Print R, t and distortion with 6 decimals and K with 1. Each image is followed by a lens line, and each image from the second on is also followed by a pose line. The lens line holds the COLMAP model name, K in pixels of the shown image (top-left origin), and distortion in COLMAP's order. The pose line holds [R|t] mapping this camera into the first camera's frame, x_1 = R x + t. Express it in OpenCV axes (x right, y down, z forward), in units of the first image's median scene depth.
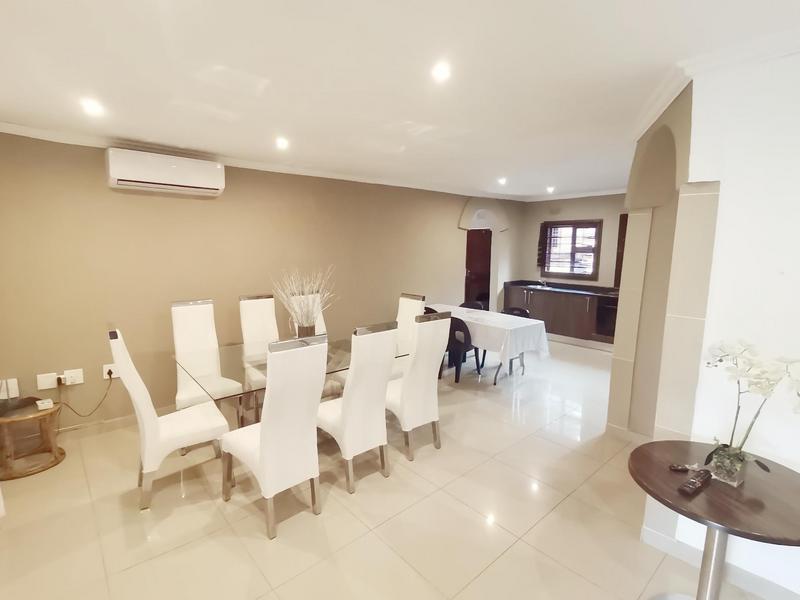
lens RADIAL K [[394.3, 0, 400.6], [0, 394.3, 299.1], [0, 0, 1]] dist [0.023705, -0.016326]
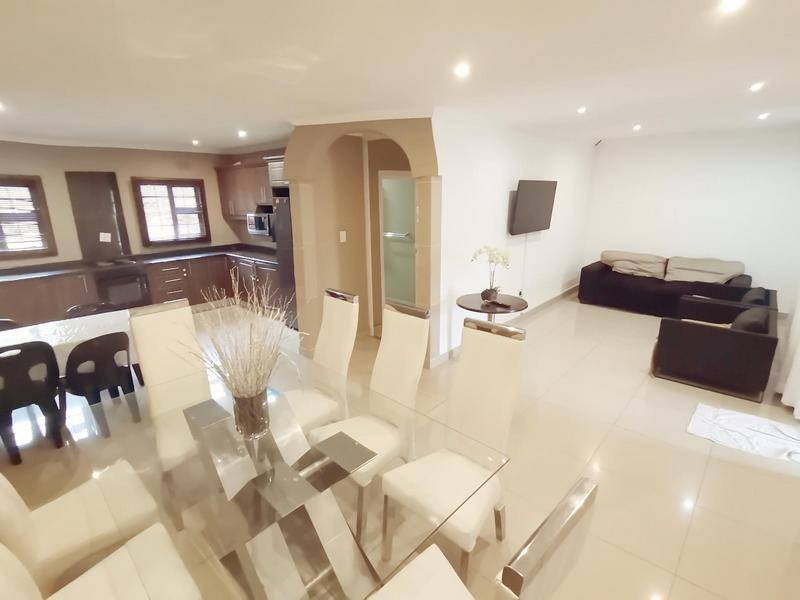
lens RADIAL K [[394.3, 0, 399.8], [0, 394.3, 300.1], [0, 0, 1]] dist [0.023705, -0.016326]
pose [[-0.092480, -0.265044, 0.959791, -0.340442], [0.138657, 0.951102, 0.276005, -0.081650], [-0.986013, 0.158607, -0.051208, 0.357978]]
